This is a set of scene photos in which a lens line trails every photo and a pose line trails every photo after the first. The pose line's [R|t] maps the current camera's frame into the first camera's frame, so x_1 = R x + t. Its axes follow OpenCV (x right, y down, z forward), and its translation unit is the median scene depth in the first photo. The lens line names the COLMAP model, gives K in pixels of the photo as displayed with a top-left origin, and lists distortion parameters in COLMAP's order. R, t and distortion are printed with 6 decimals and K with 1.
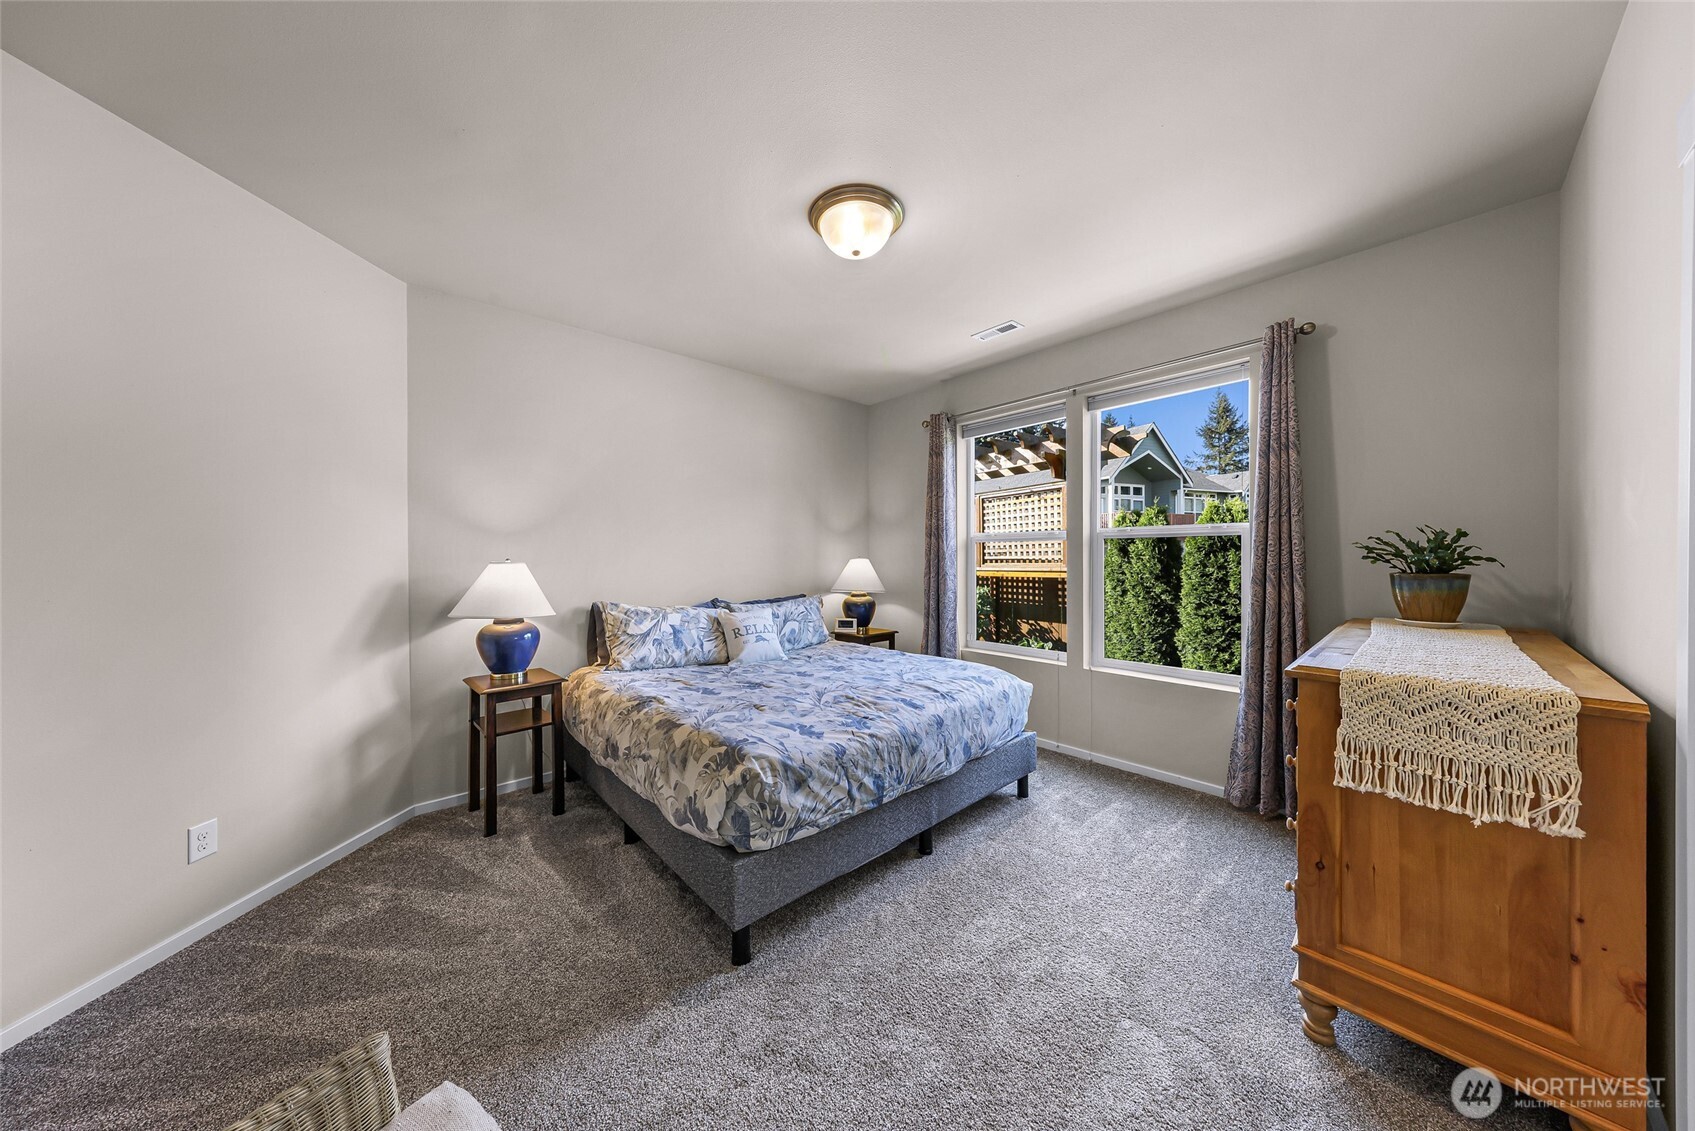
lens RADIAL K [[520.4, 0, 847.5], [0, 520.4, 565.5], [0, 0, 1]] dist [-0.000462, 0.000024]
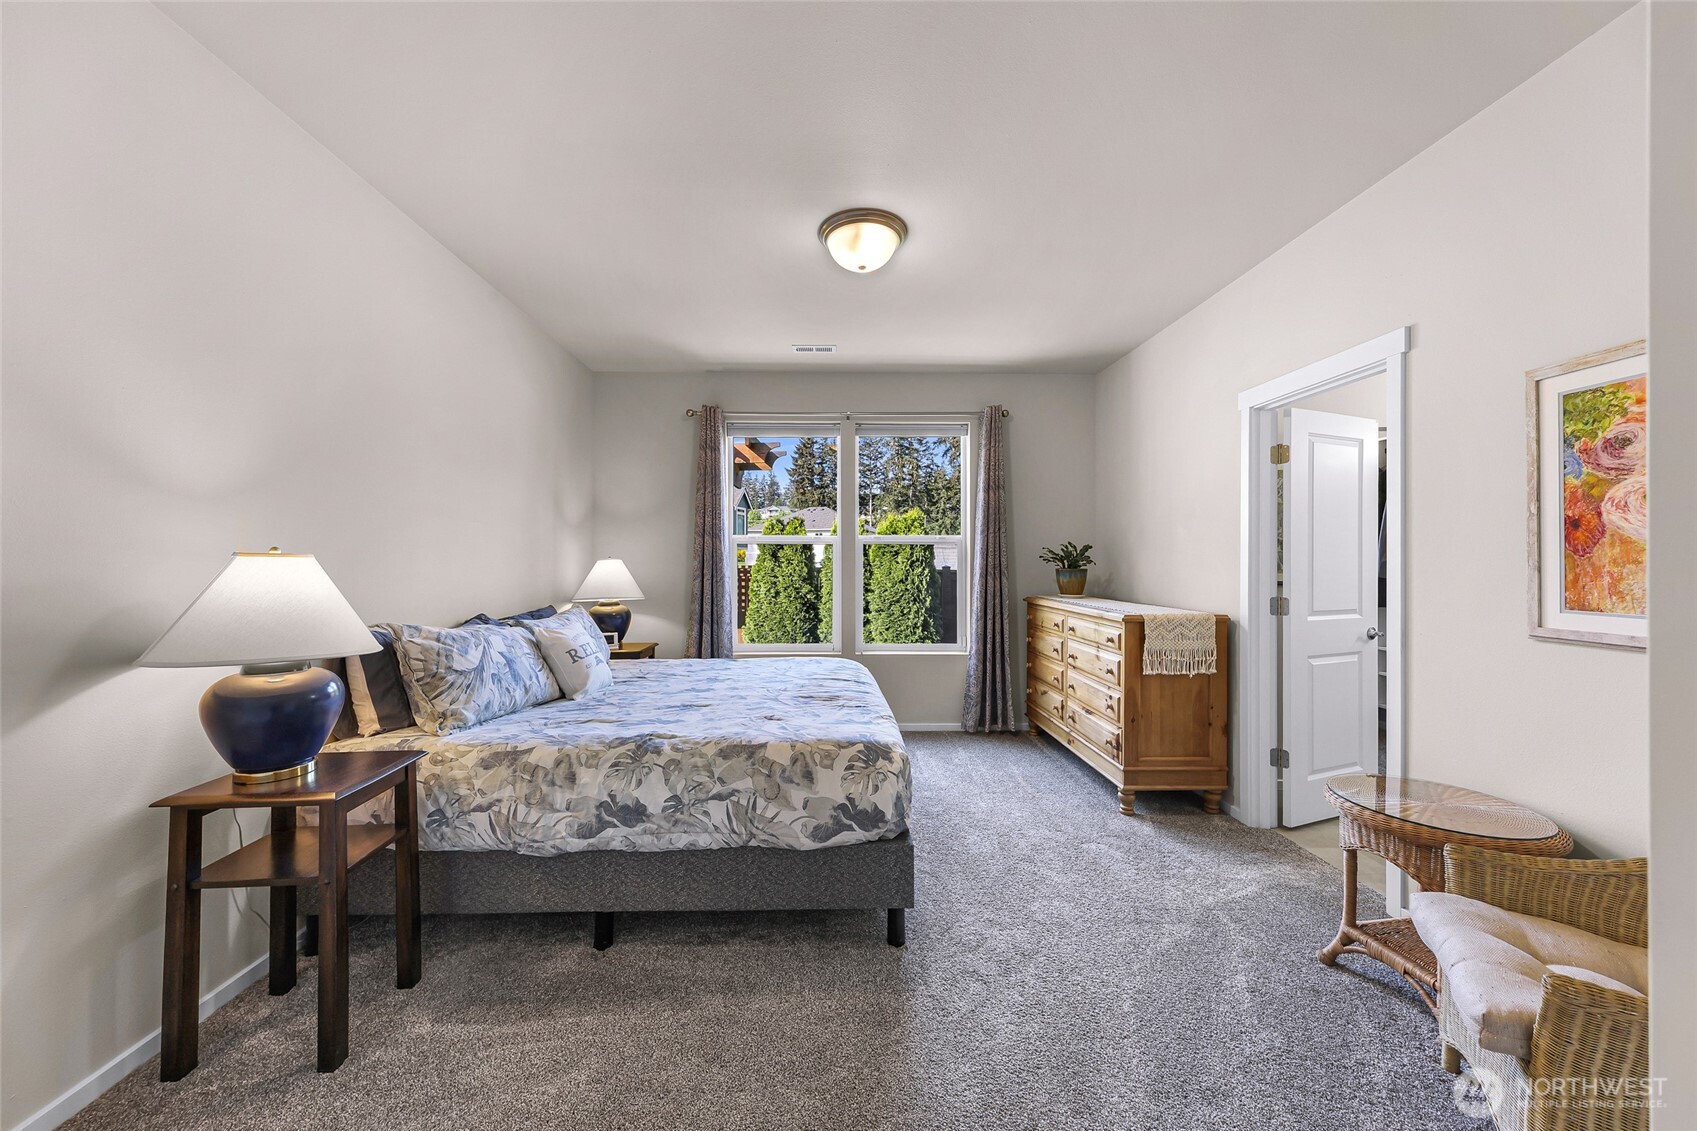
lens RADIAL K [[580.4, 0, 843.8], [0, 580.4, 570.1], [0, 0, 1]] dist [0.000995, 0.000018]
pose [[0.667346, -0.002790, 0.744743, -0.580810], [0.007508, 0.999967, -0.002981, 0.012896], [-0.744710, 0.007582, 0.667345, 0.157658]]
